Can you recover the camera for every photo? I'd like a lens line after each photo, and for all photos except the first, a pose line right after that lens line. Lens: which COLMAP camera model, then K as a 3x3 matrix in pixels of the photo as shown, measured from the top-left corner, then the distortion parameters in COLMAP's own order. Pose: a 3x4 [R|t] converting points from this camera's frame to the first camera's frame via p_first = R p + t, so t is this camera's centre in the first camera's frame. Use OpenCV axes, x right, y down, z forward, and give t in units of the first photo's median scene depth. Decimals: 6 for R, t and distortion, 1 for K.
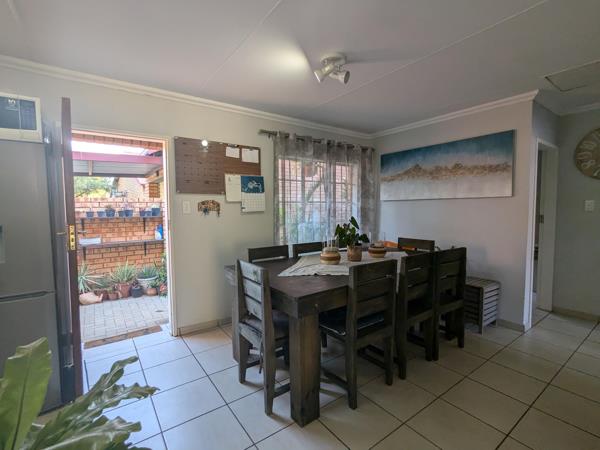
lens RADIAL K [[284.8, 0, 299.5], [0, 284.8, 224.3], [0, 0, 1]] dist [0.000760, -0.000005]
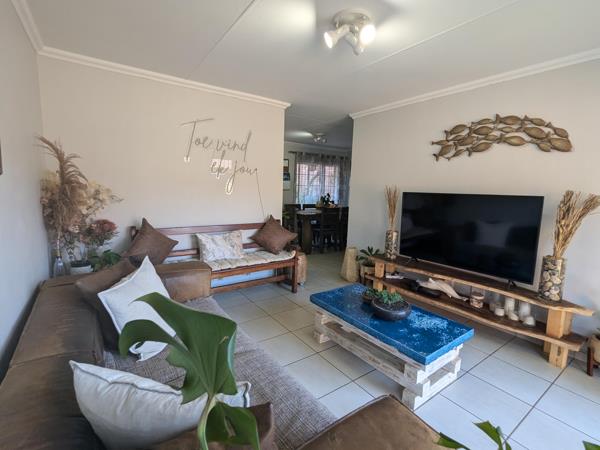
lens RADIAL K [[284.8, 0, 300.3], [0, 284.8, 226.2], [0, 0, 1]] dist [0.000760, -0.000005]
pose [[0.999035, 0.042625, -0.010623, -0.007938], [-0.041699, 0.996244, 0.075889, 0.059241], [0.013818, -0.075373, 0.997060, -1.032244]]
